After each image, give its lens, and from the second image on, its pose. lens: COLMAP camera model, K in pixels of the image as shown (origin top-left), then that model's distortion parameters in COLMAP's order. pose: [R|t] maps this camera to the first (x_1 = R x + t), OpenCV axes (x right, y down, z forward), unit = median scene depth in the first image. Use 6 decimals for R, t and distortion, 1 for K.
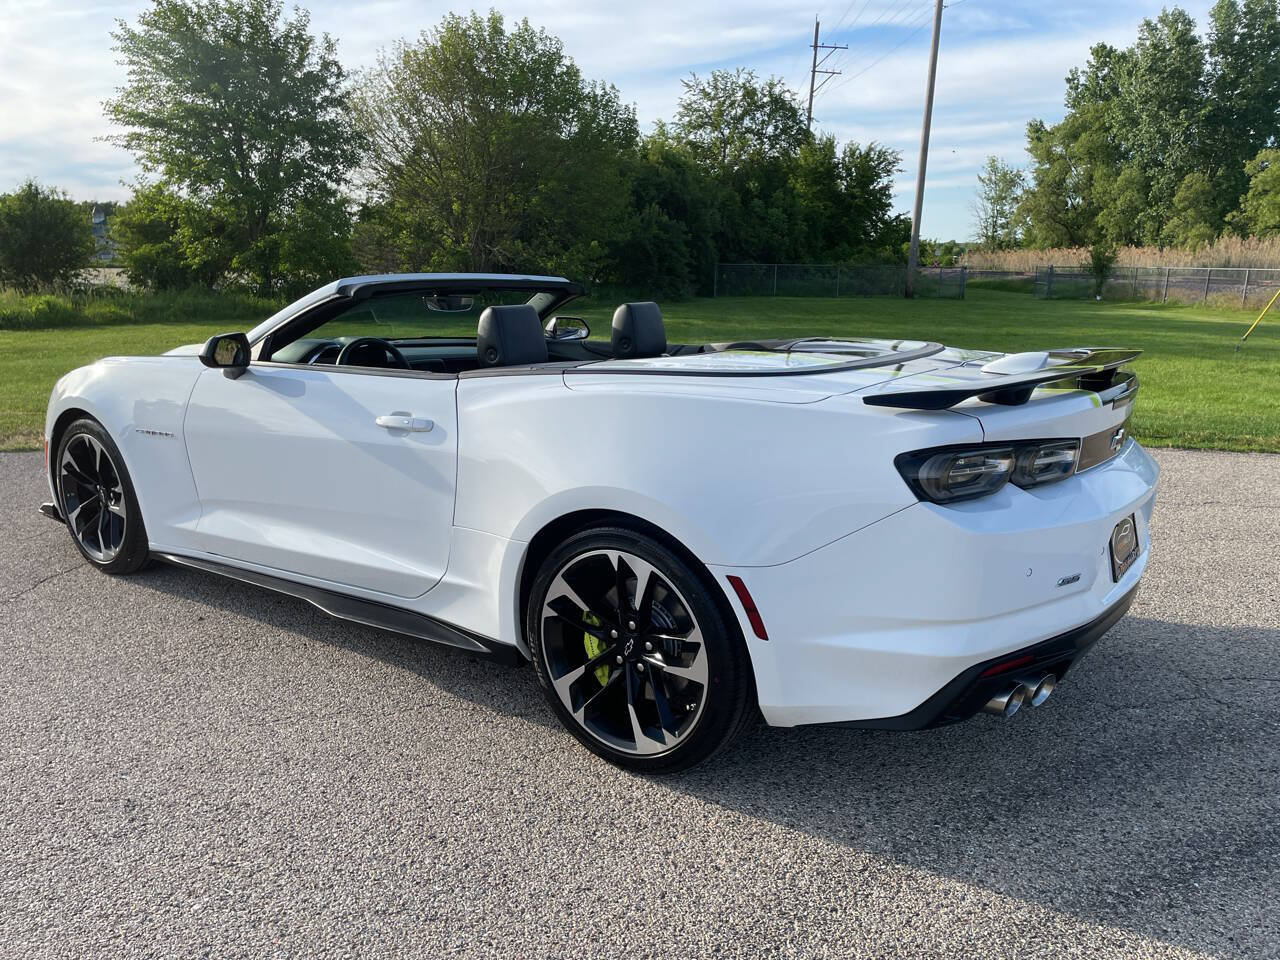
lens RADIAL K [[961.7, 0, 635.3], [0, 961.7, 487.2], [0, 0, 1]] dist [0.088012, -0.112653]
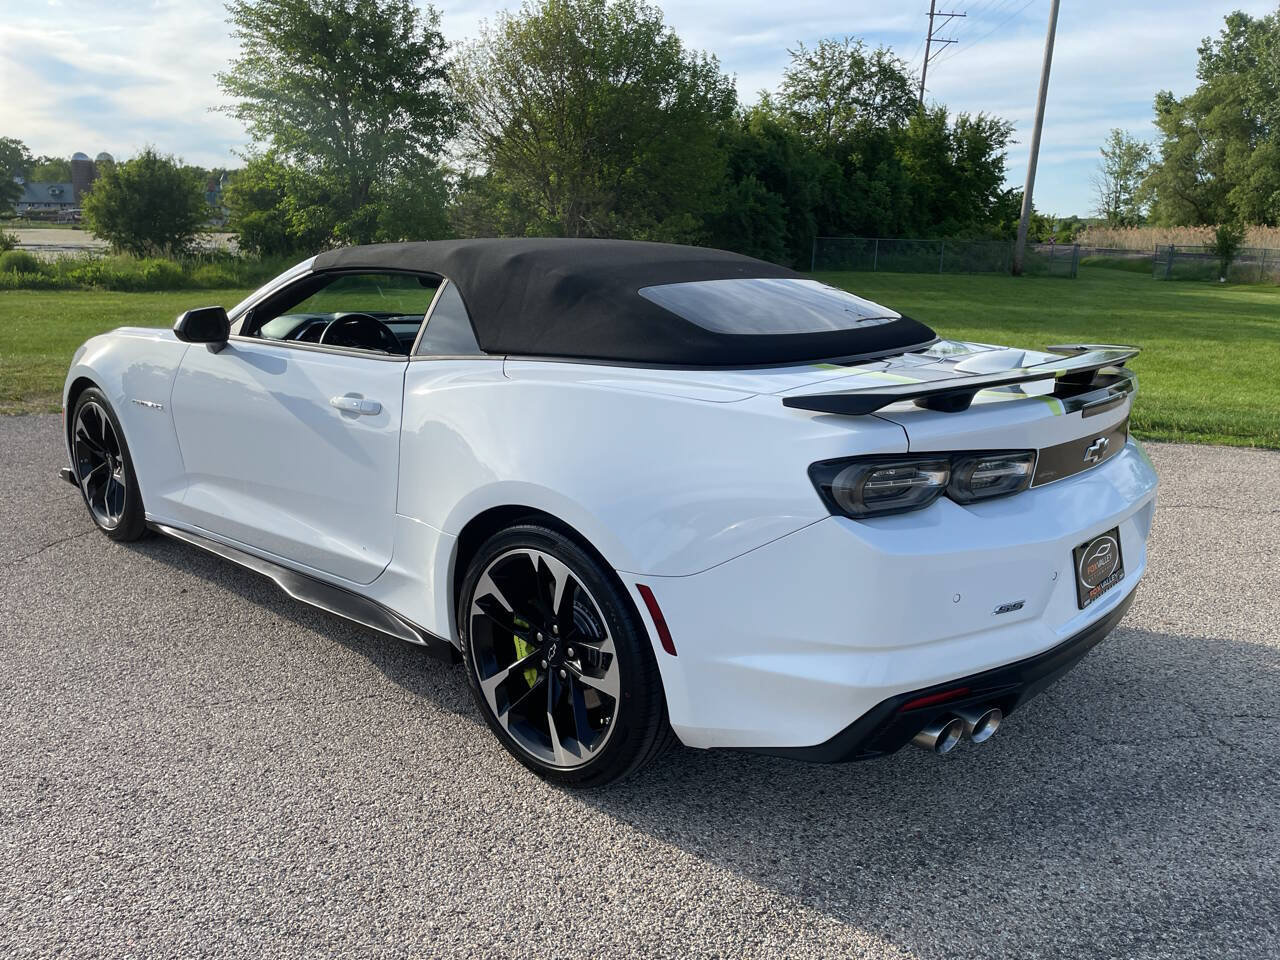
lens RADIAL K [[961.7, 0, 644.1], [0, 961.7, 467.4], [0, 0, 1]] dist [0.088012, -0.112653]
pose [[0.995151, 0.036577, -0.091307, 0.106157], [-0.035797, 0.999307, 0.010171, -0.018141], [0.091616, -0.006853, 0.995771, 0.042096]]
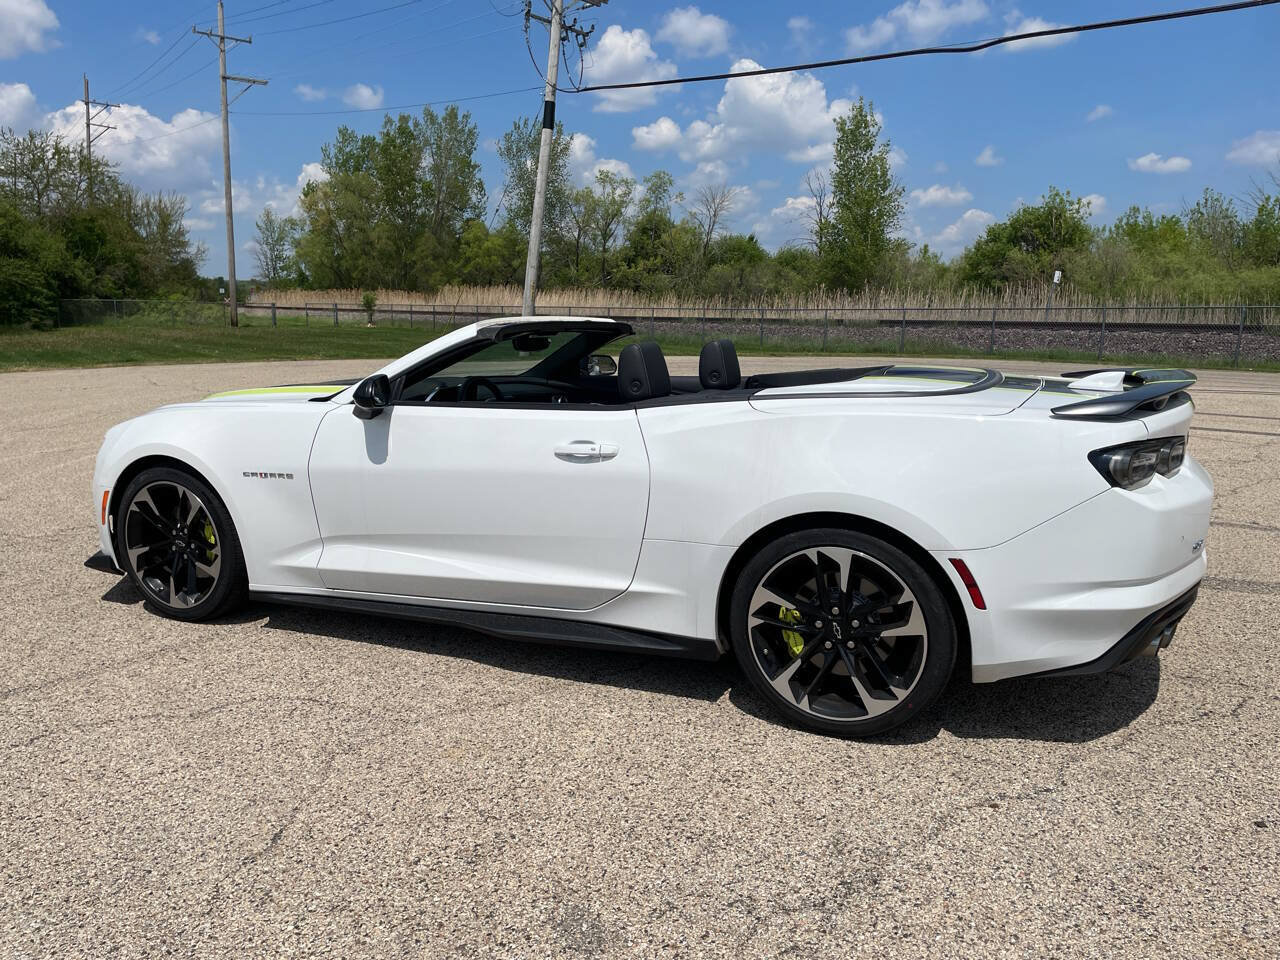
lens RADIAL K [[961.7, 0, 633.9], [0, 961.7, 485.7], [0, 0, 1]] dist [0.088012, -0.112653]
pose [[0.977860, -0.048580, 0.203542, -0.311023], [0.056004, 0.997953, -0.030873, 0.008764], [-0.201625, 0.041588, 0.978579, -0.069485]]
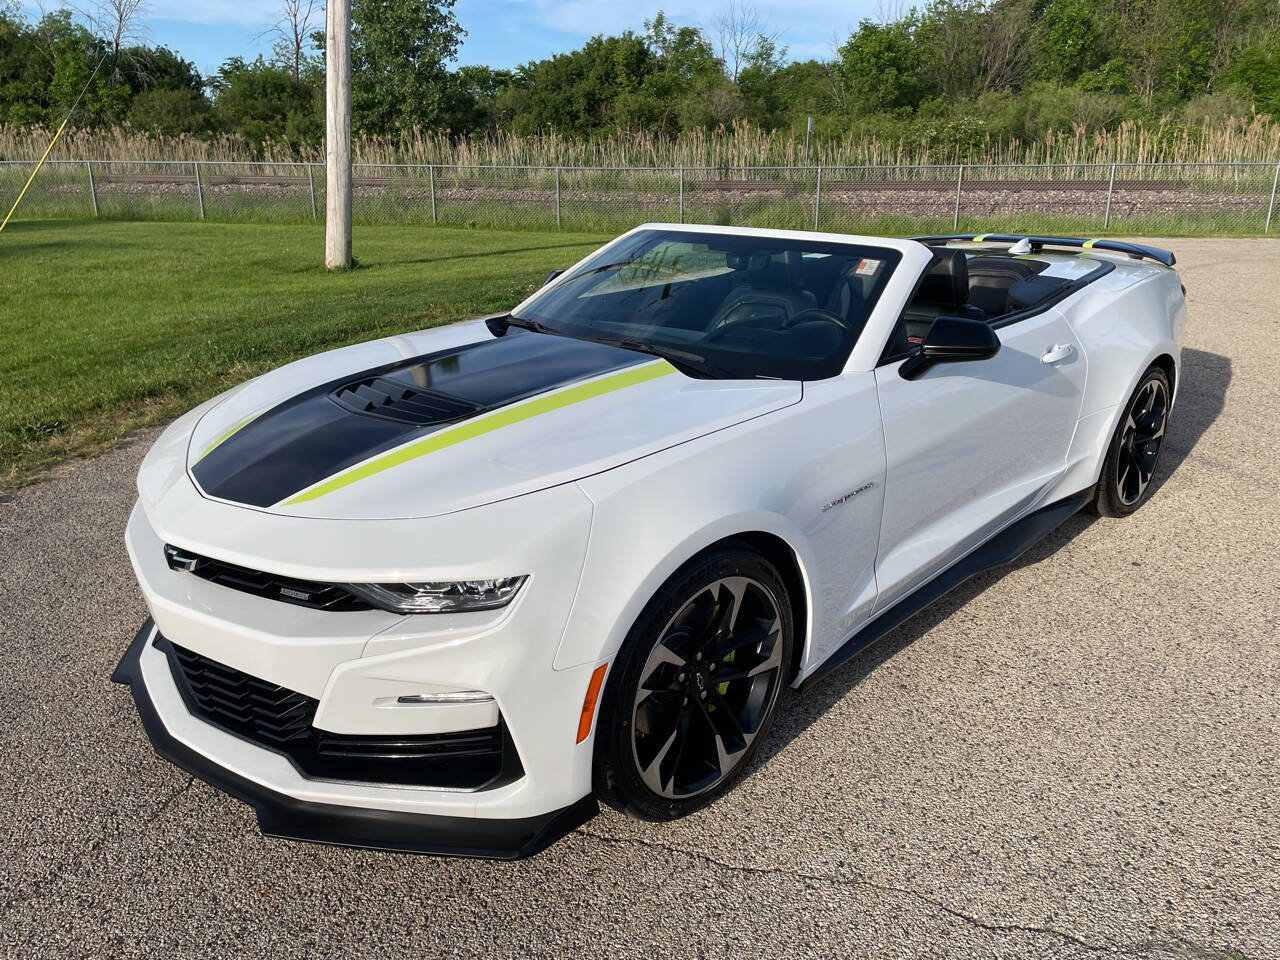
lens RADIAL K [[961.7, 0, 644.8], [0, 961.7, 478.7], [0, 0, 1]] dist [0.088012, -0.112653]
pose [[0.138894, -0.323087, 0.936122, -1.095504], [0.222543, 0.931289, 0.288400, -0.281971], [-0.964978, 0.168270, 0.201251, 0.955347]]
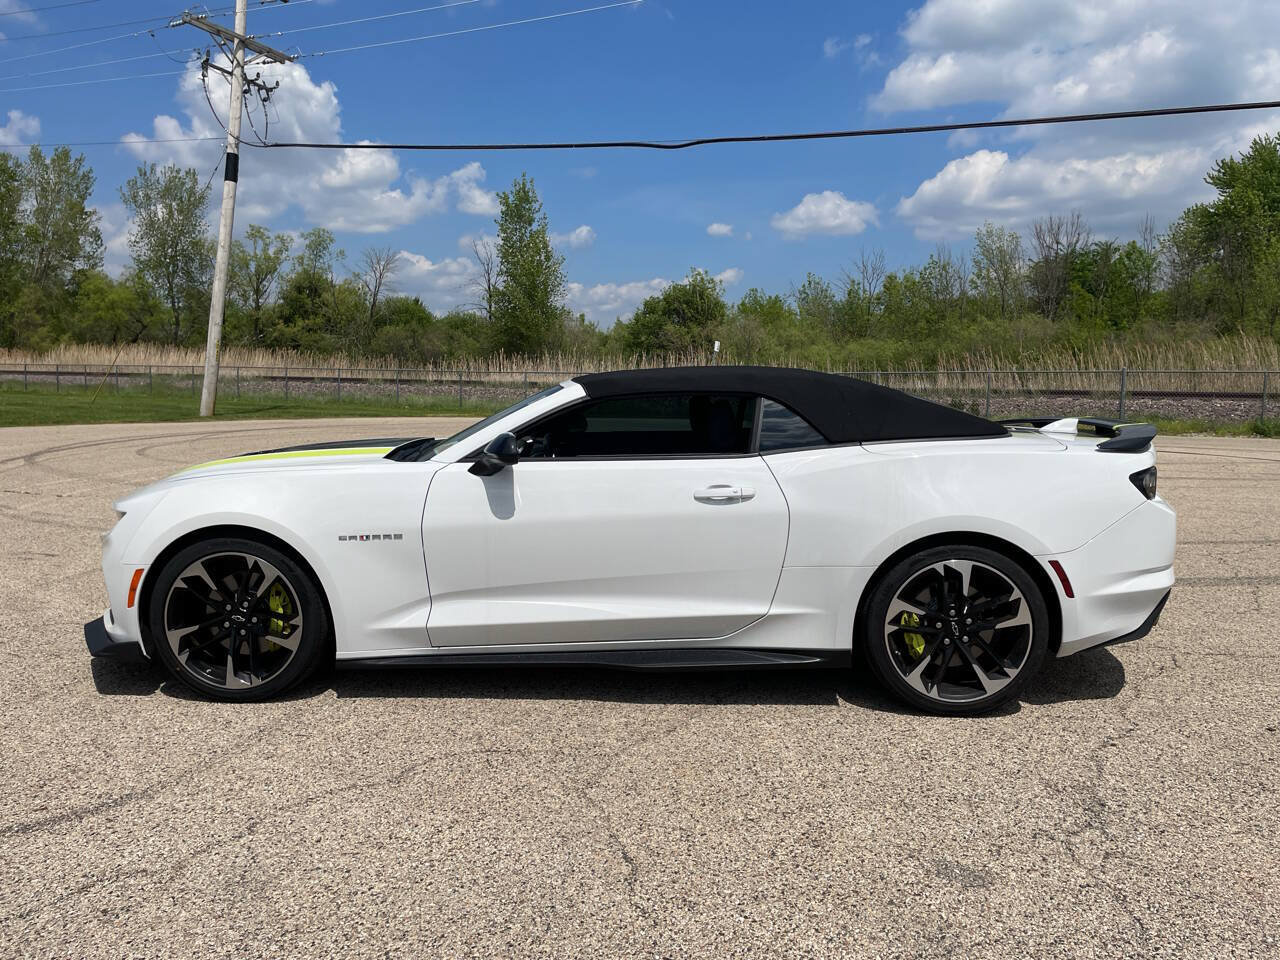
lens RADIAL K [[961.7, 0, 647.7], [0, 961.7, 472.6], [0, 0, 1]] dist [0.088012, -0.112653]
pose [[0.834793, -0.066256, 0.546562, -0.761478], [0.126067, 0.989361, -0.072614, -0.011283], [-0.535936, 0.129521, 0.834264, 0.000901]]
